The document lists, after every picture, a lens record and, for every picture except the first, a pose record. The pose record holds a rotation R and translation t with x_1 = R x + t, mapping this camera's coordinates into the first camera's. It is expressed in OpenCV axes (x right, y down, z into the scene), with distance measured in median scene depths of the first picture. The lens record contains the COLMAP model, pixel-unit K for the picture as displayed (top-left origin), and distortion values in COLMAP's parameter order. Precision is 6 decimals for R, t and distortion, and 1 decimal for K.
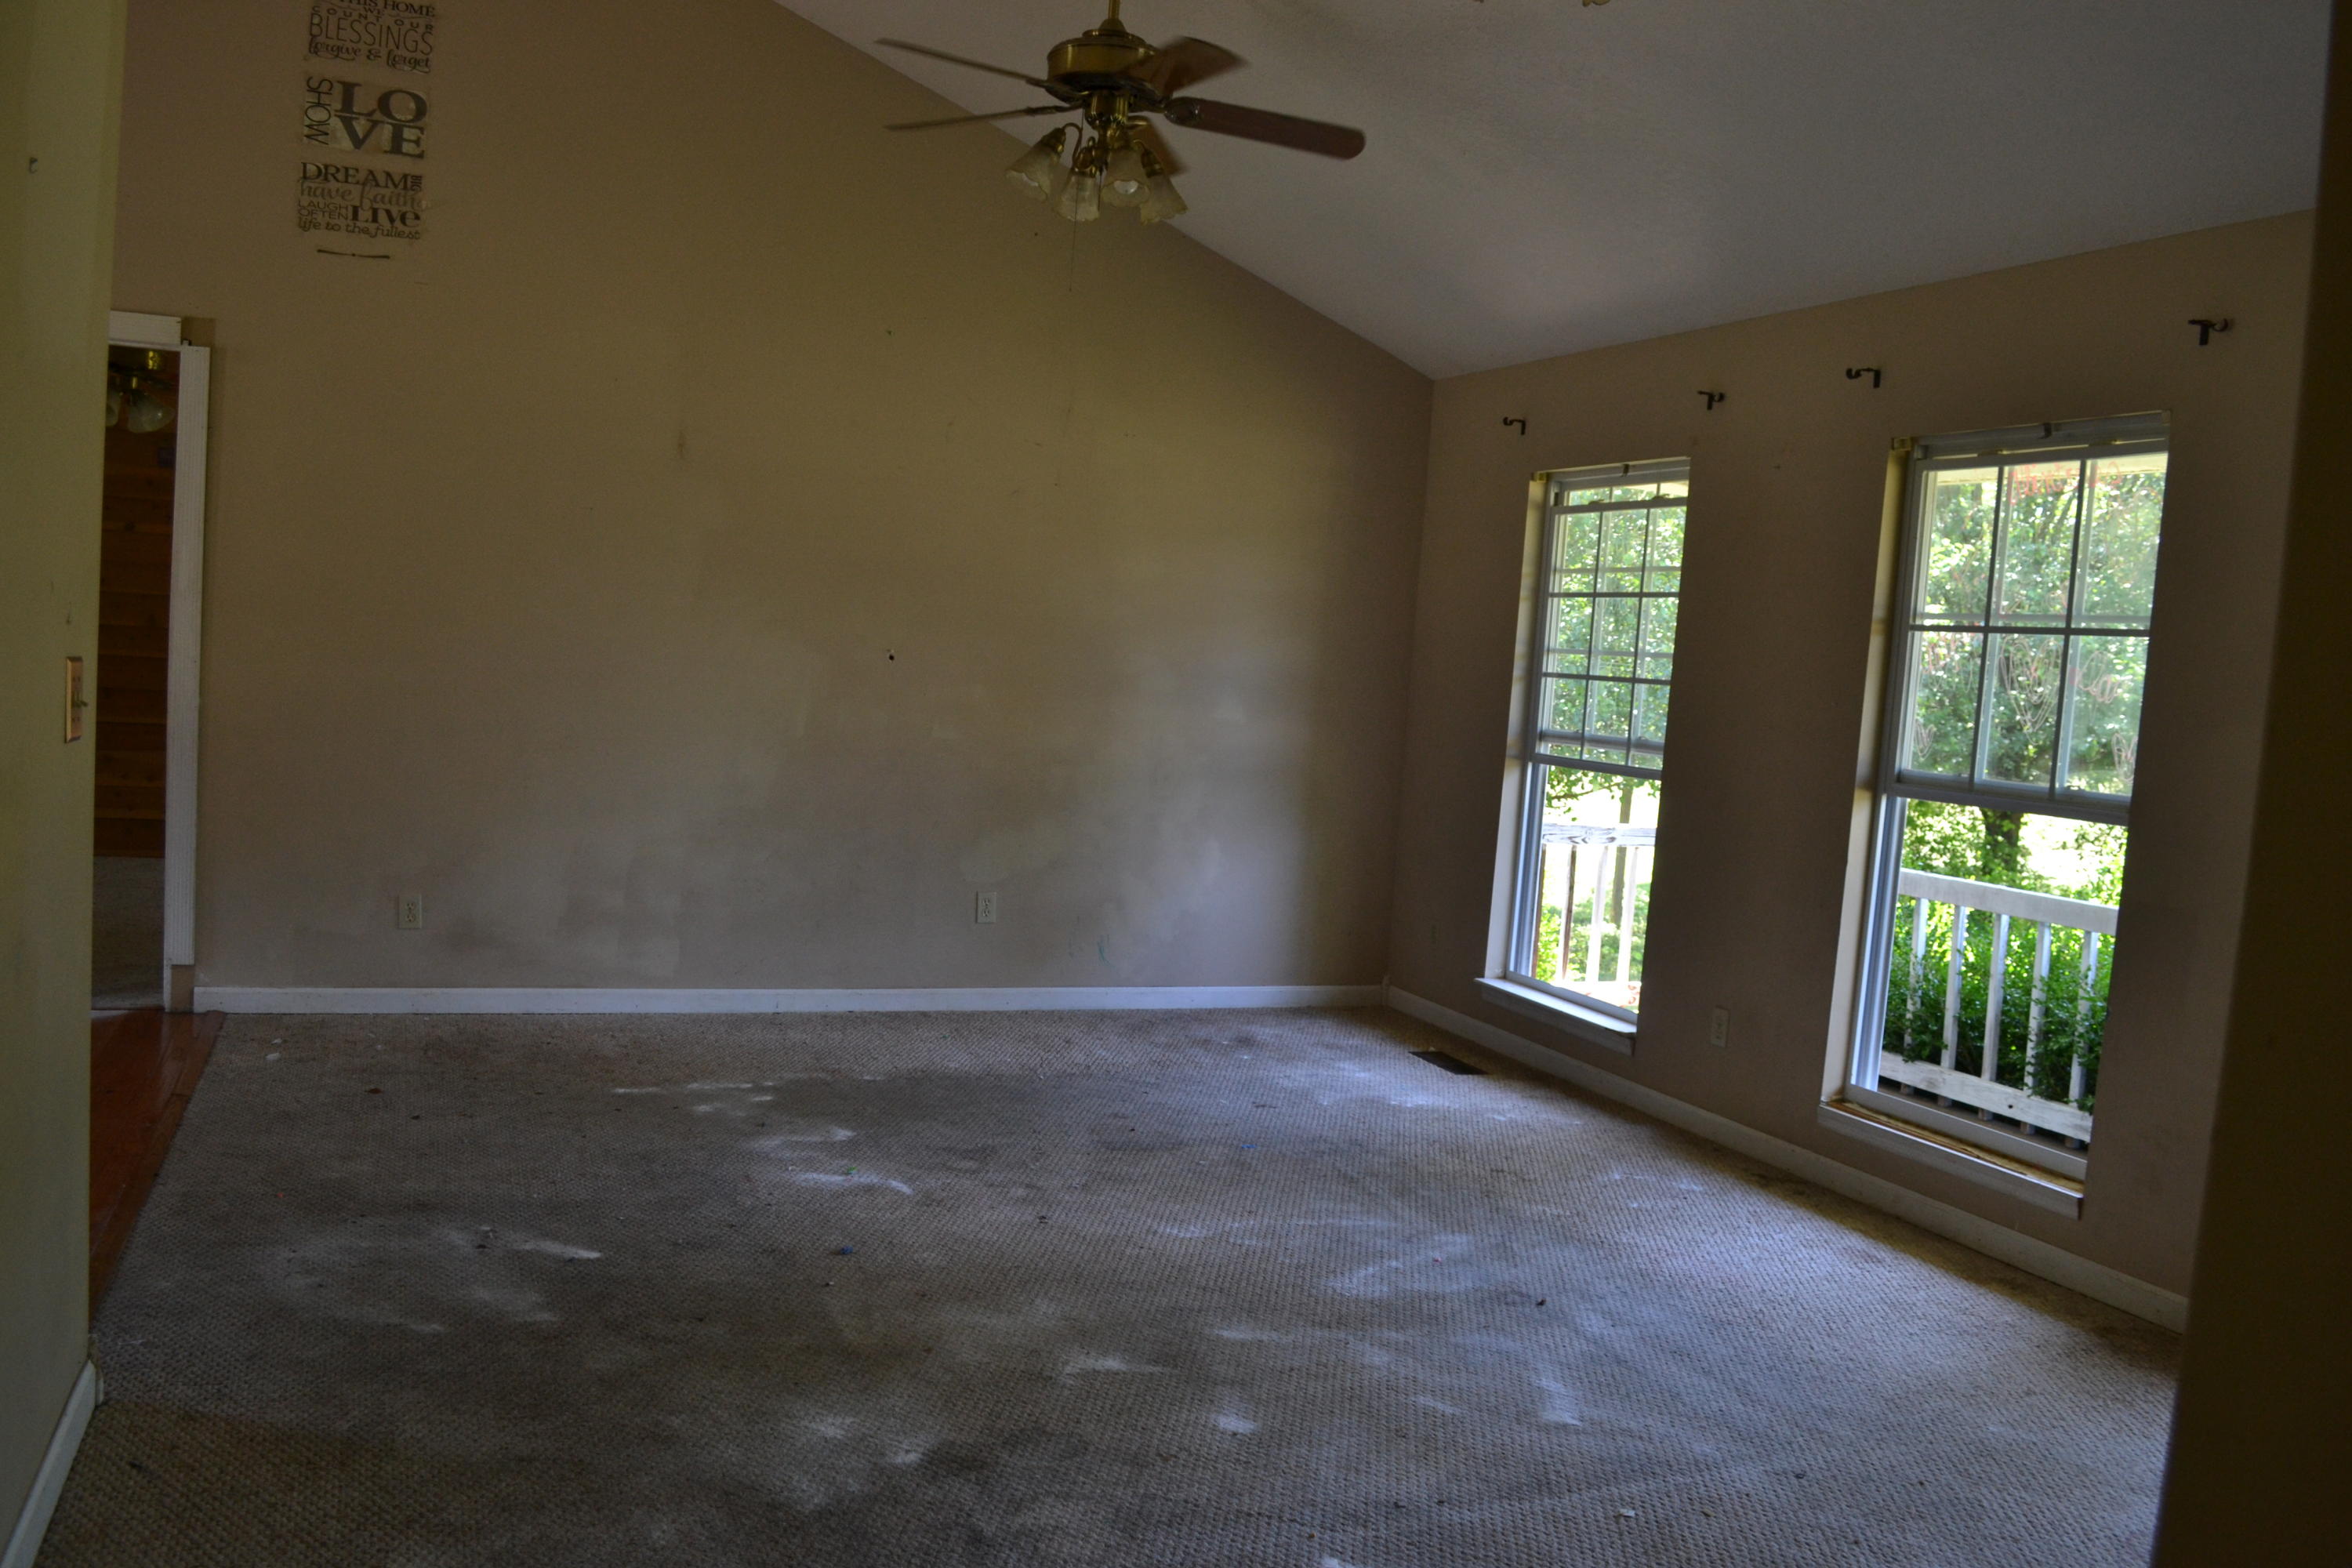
lens RADIAL K [[1861.5, 0, 1176.0], [0, 1861.5, 784.0], [0, 0, 1]] dist [-0.083799, 0.011840]
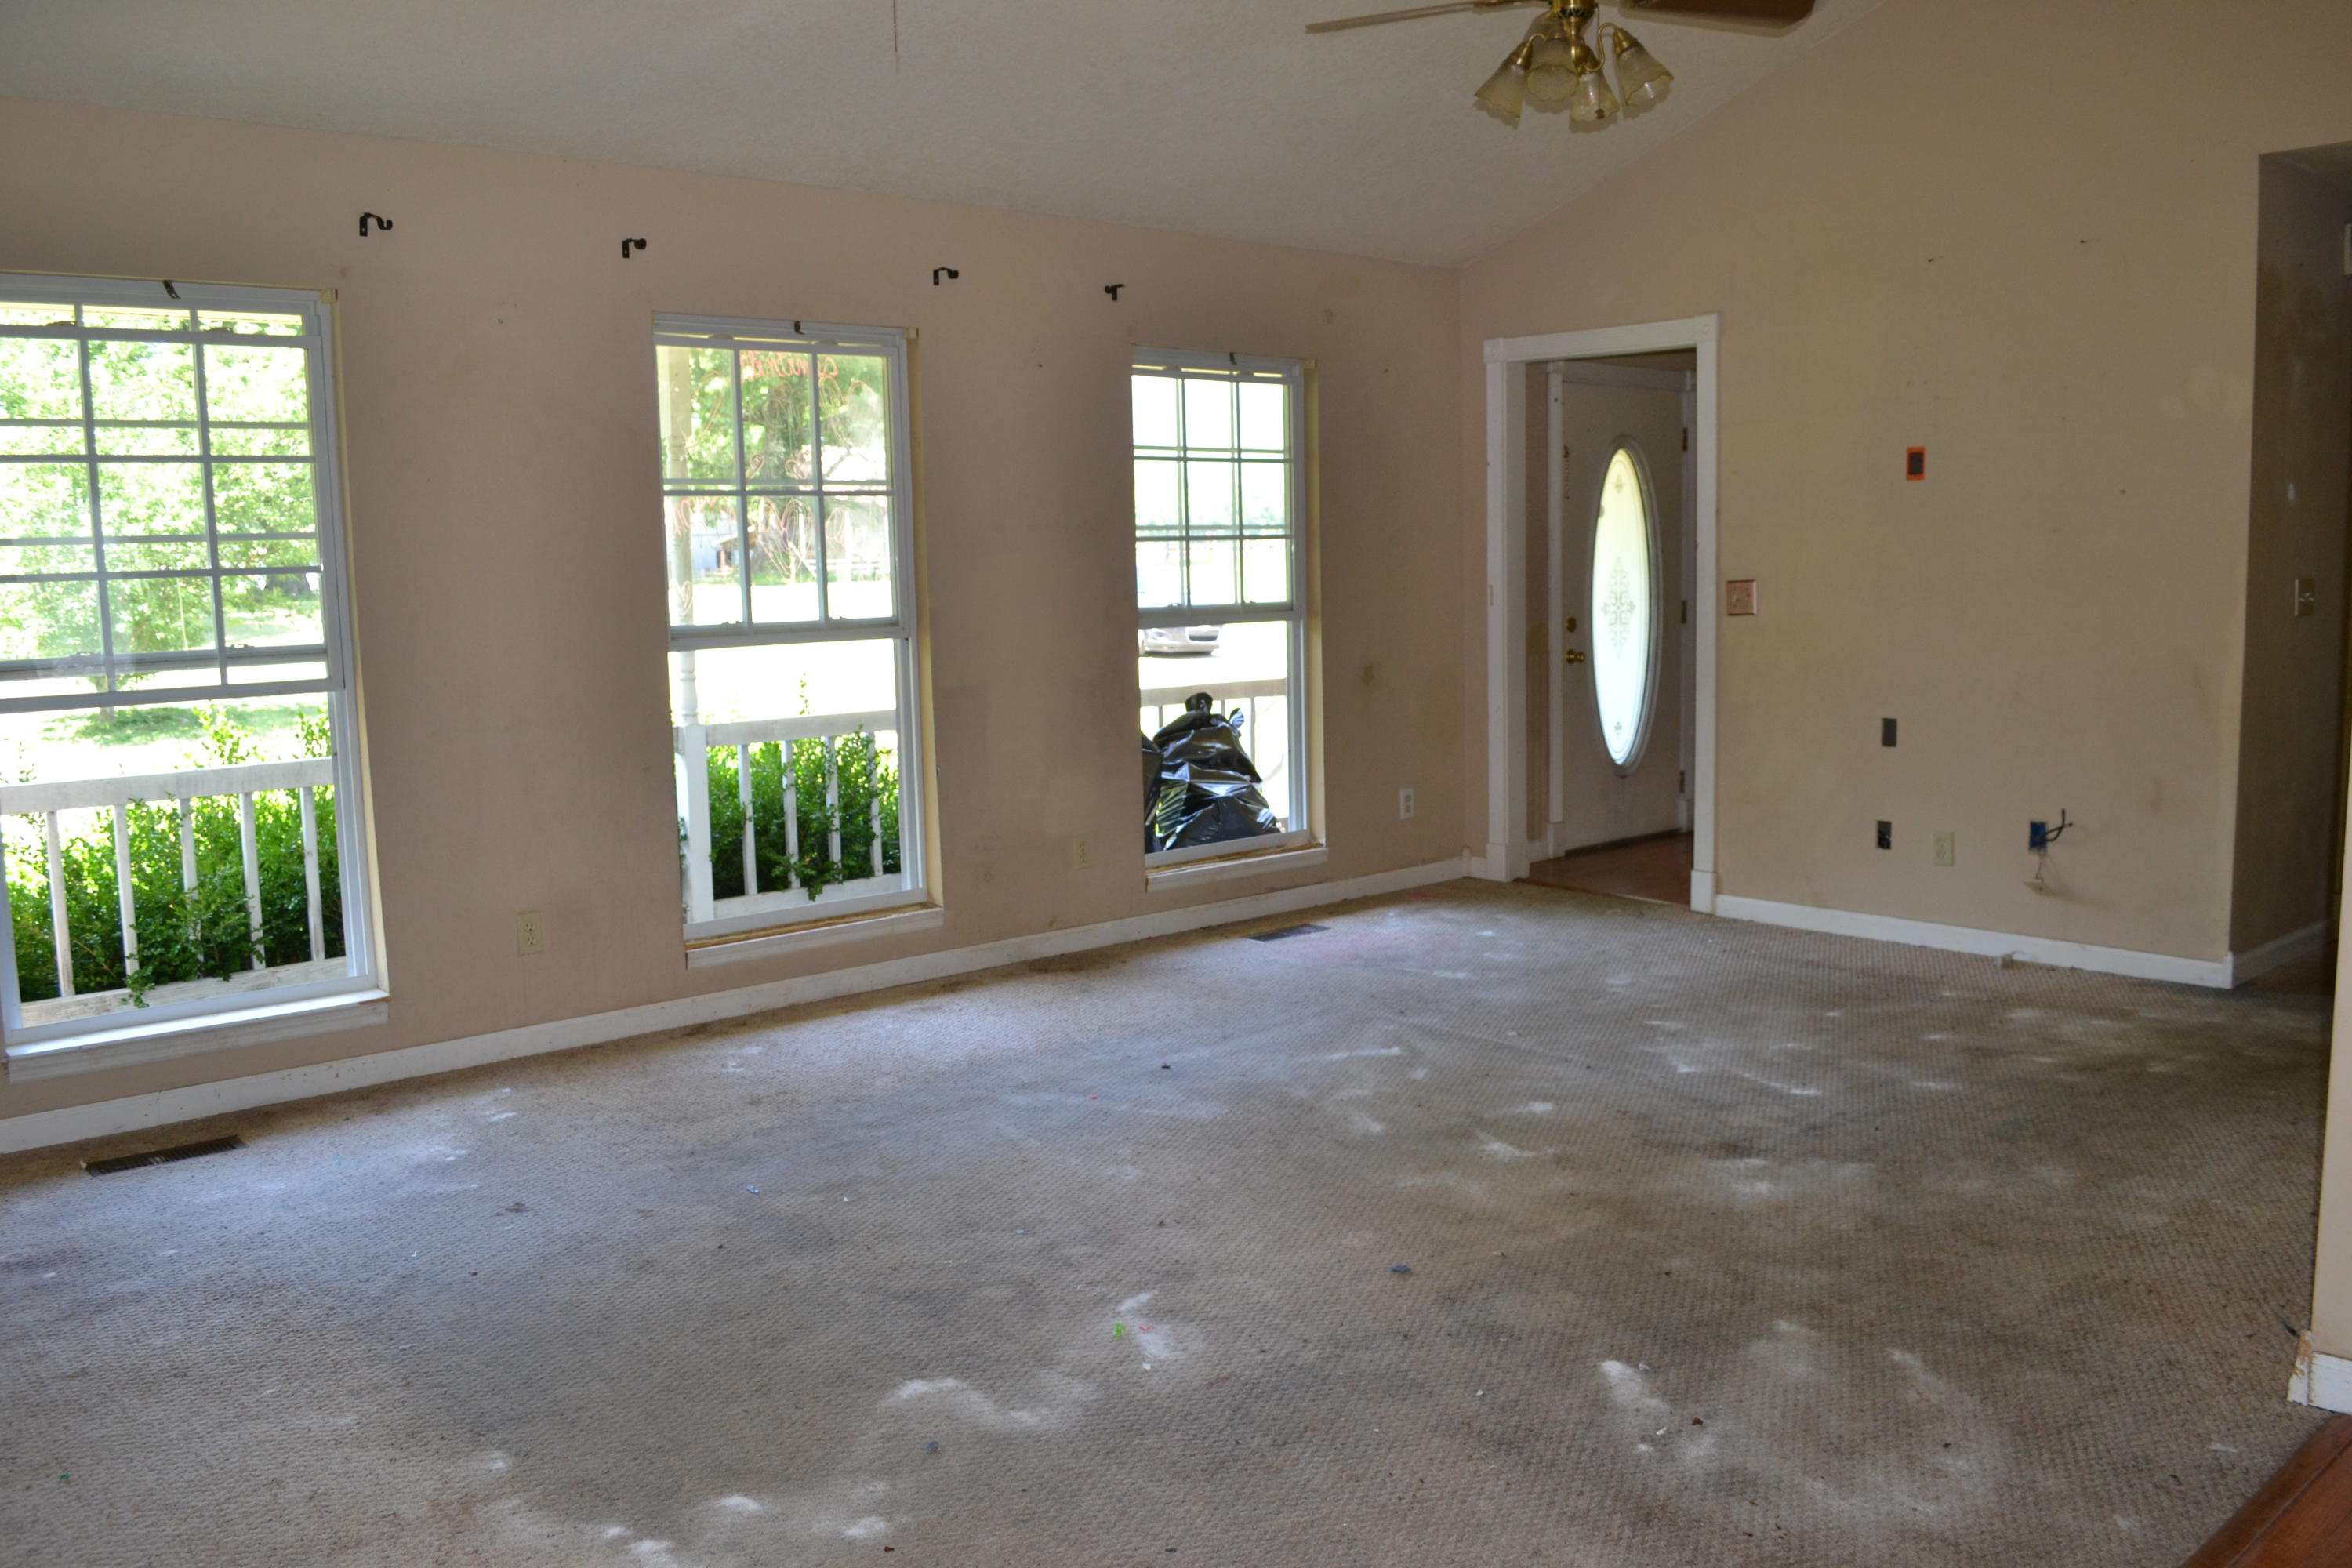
lens RADIAL K [[1968.1, 0, 1176.0], [0, 1968.1, 784.0], [0, 0, 1]] dist [-0.105652, 0.003301]
pose [[-0.339022, -0.170241, 0.925247, -0.947397], [0.067084, 0.976613, 0.204272, -0.156950], [-0.938384, 0.131322, -0.319673, 1.371475]]
